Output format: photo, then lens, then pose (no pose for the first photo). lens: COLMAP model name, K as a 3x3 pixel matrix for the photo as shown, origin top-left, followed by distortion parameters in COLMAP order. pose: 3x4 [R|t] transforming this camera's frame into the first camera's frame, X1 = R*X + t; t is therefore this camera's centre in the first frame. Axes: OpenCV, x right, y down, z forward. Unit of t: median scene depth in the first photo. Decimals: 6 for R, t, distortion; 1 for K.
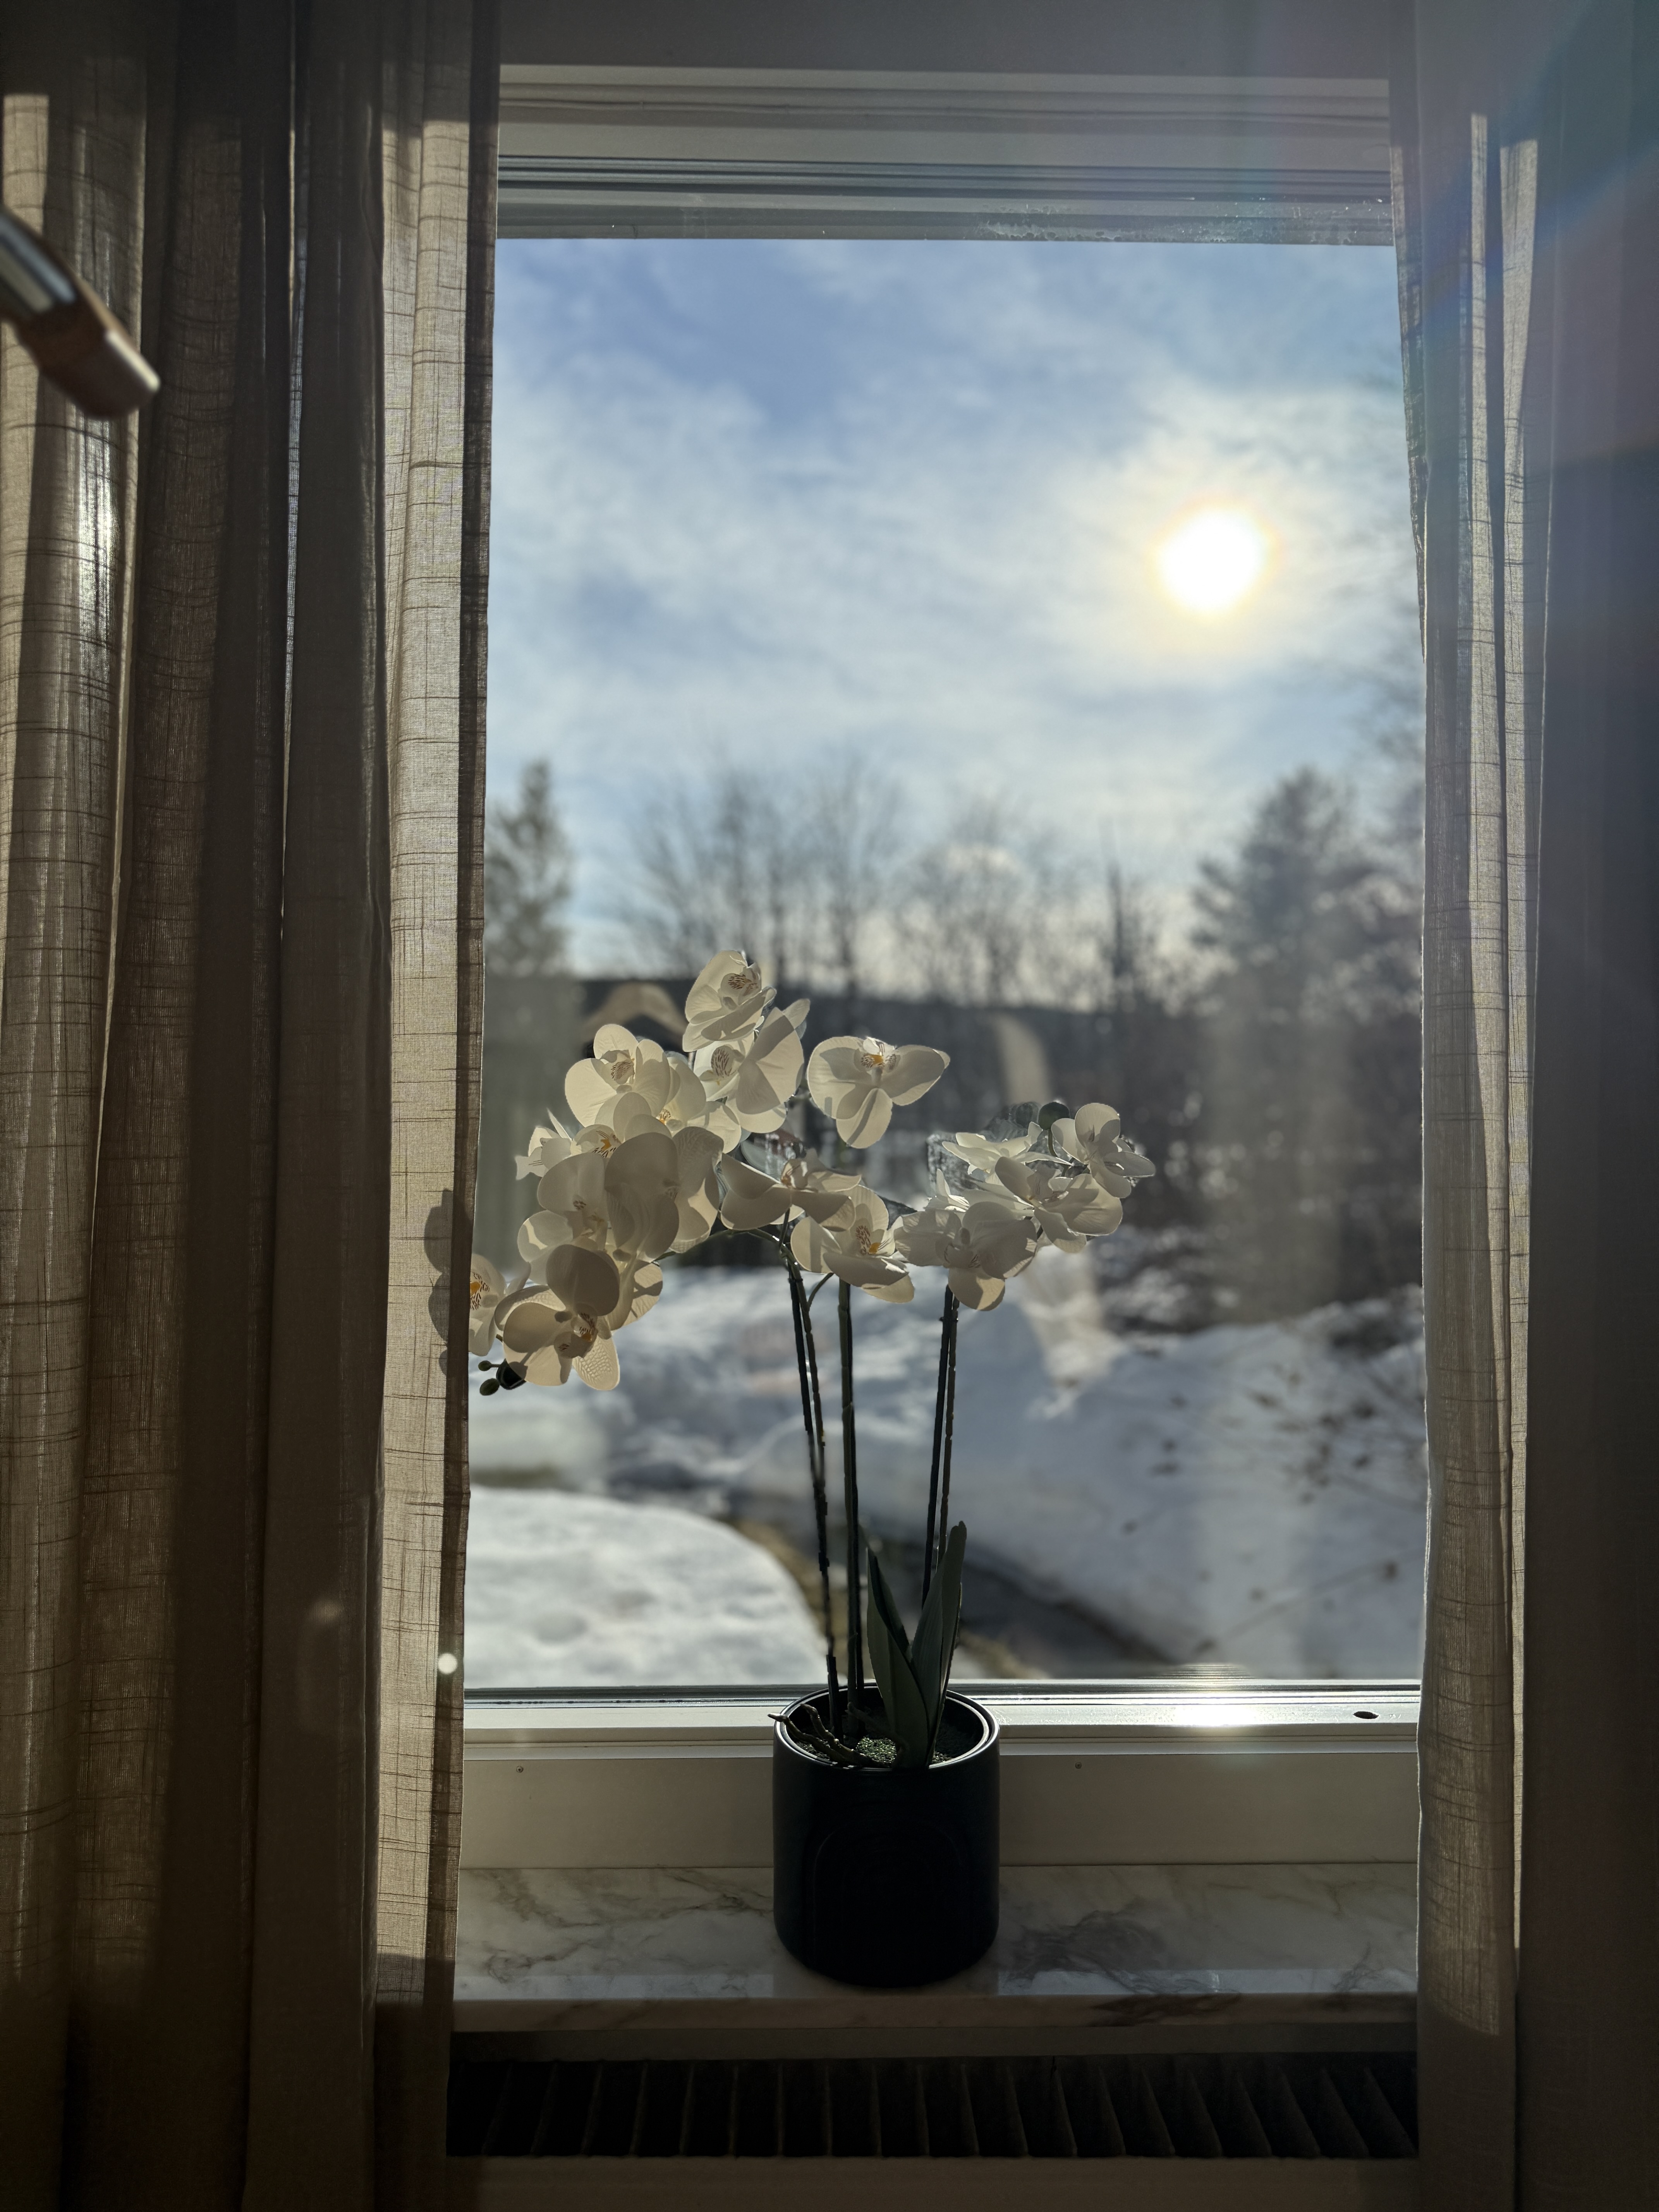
lens RADIAL K [[1568.7, 0, 831.4], [0, 1568.7, 1107.6], [0, 0, 1]] dist [0.048647, -0.053924]
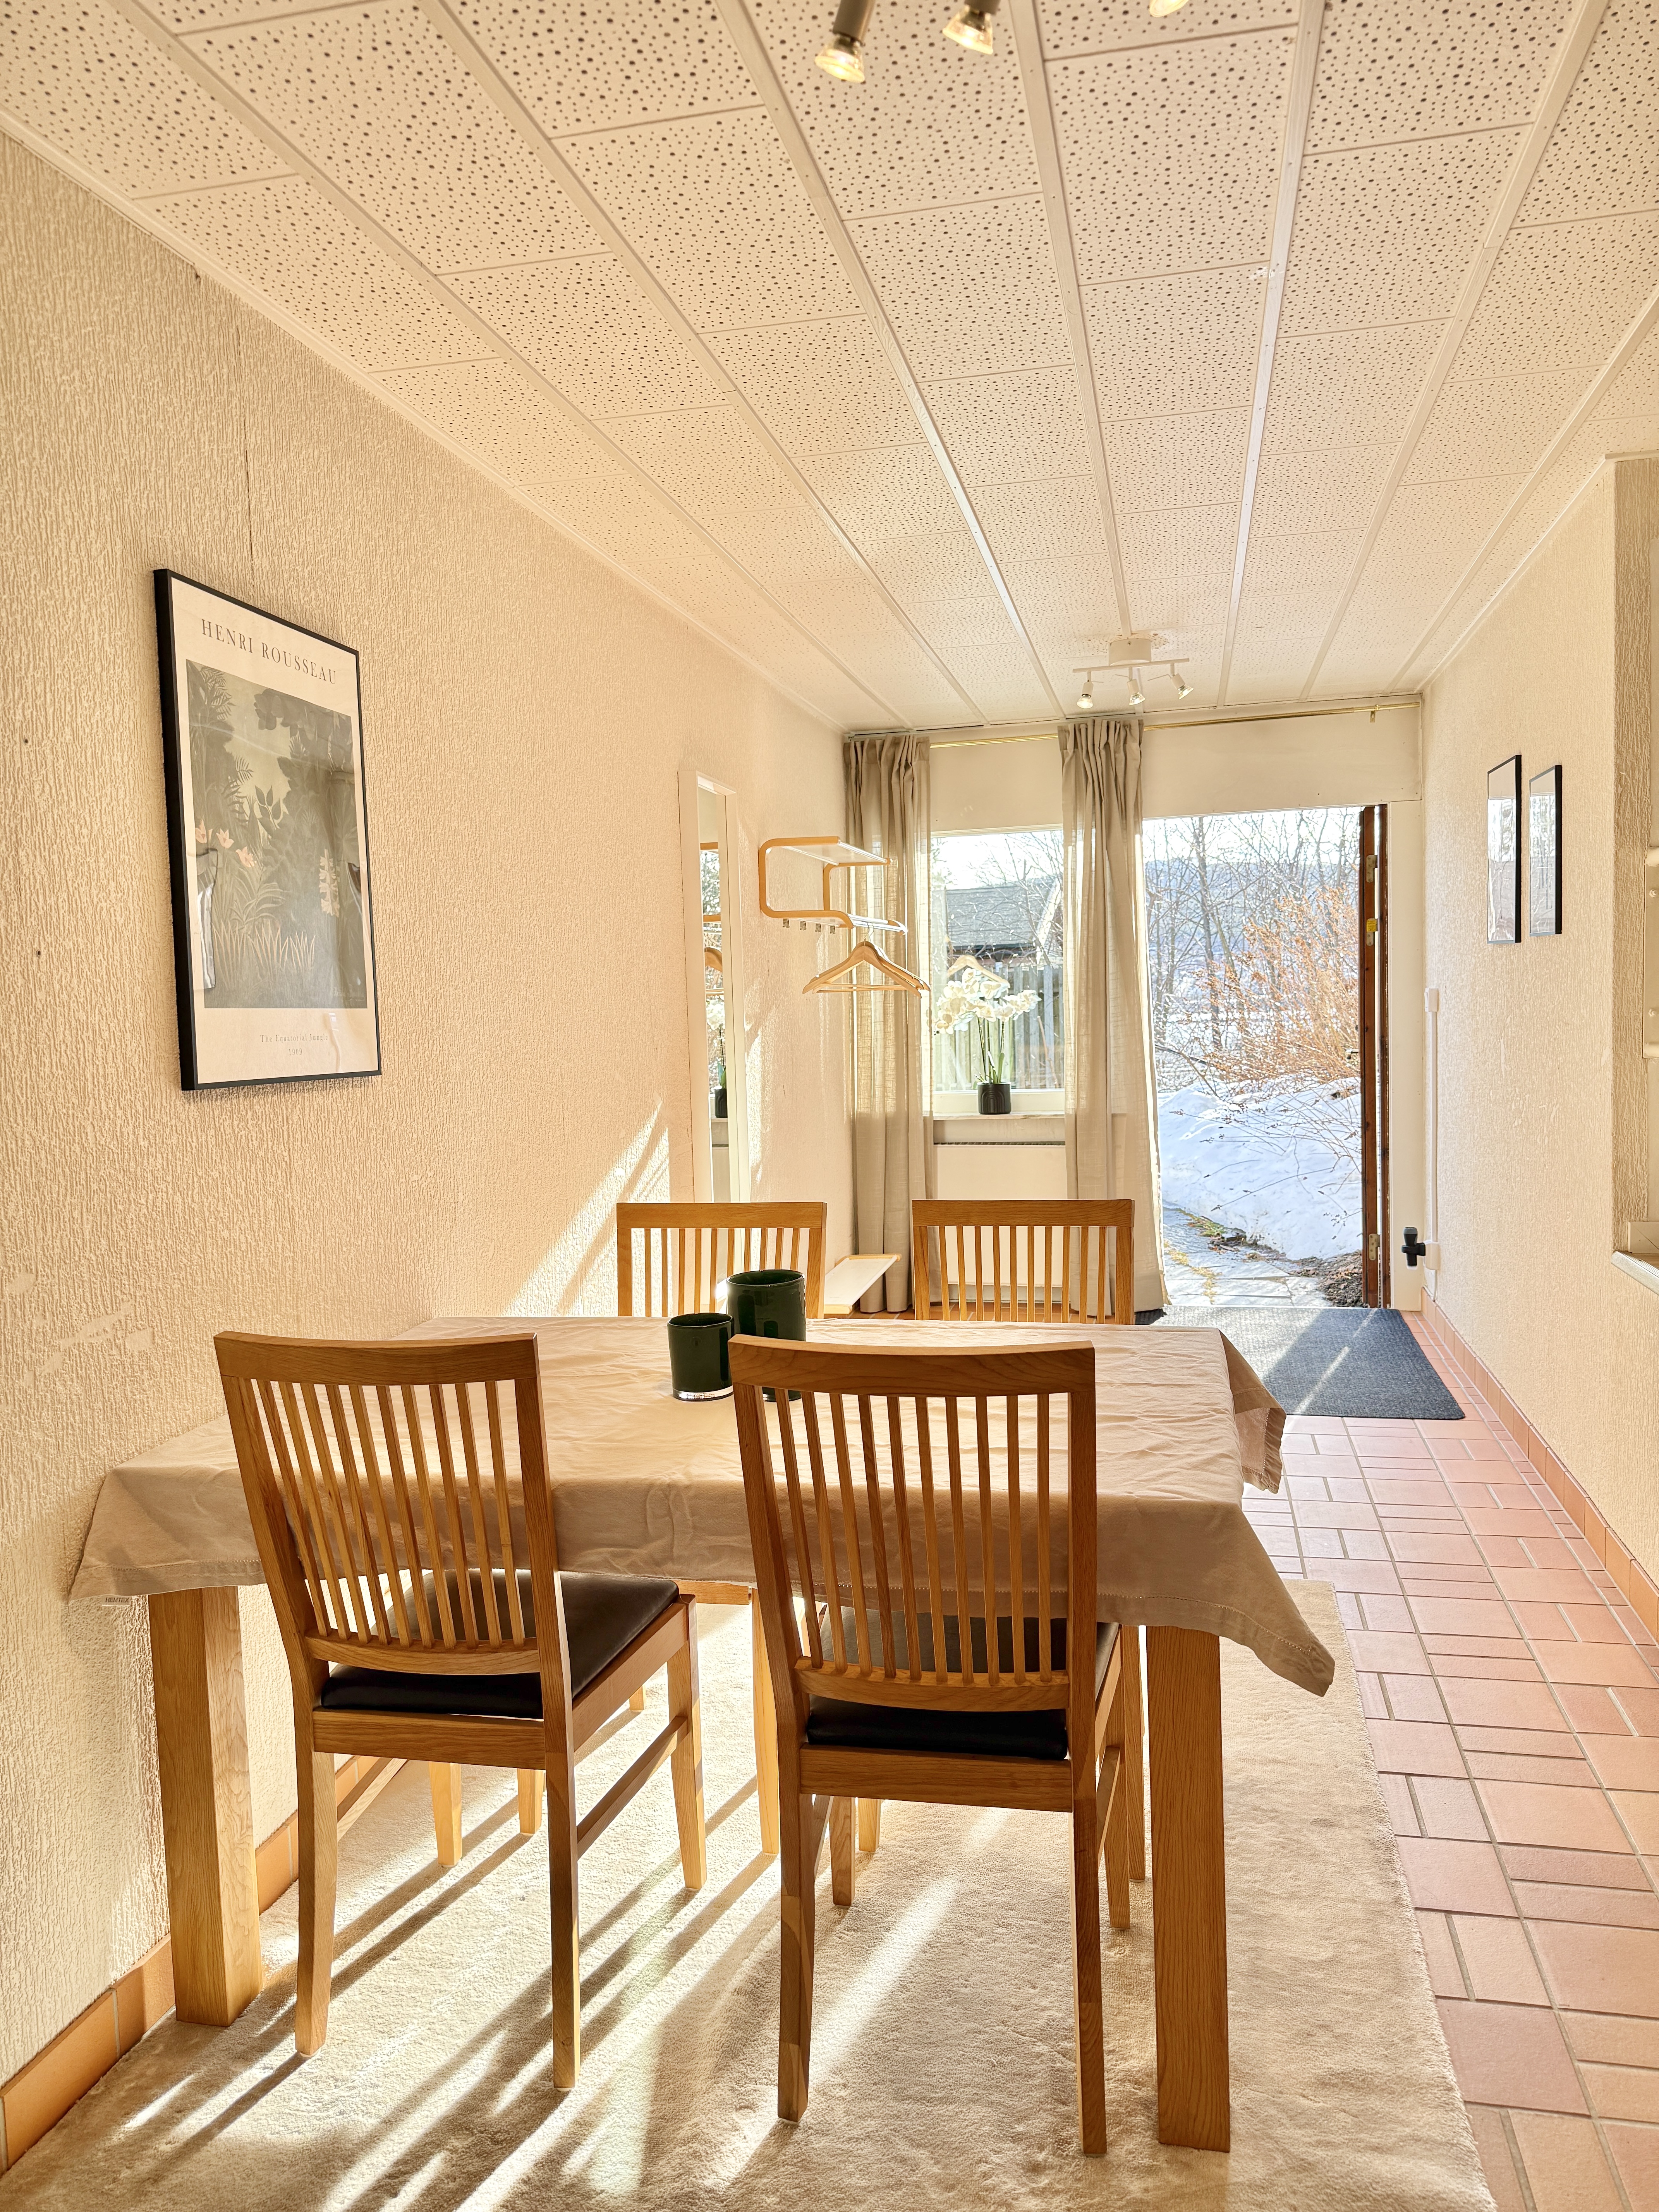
lens RADIAL K [[1568.7, 0, 817.9], [0, 1568.7, 1105.7], [0, 0, 1]] dist [0.048647, -0.053924]
pose [[0.972586, -0.022632, -0.231441, 0.912532], [0.039079, 0.997005, 0.066730, 0.008077], [0.229238, -0.073945, 0.970558, -6.110130]]
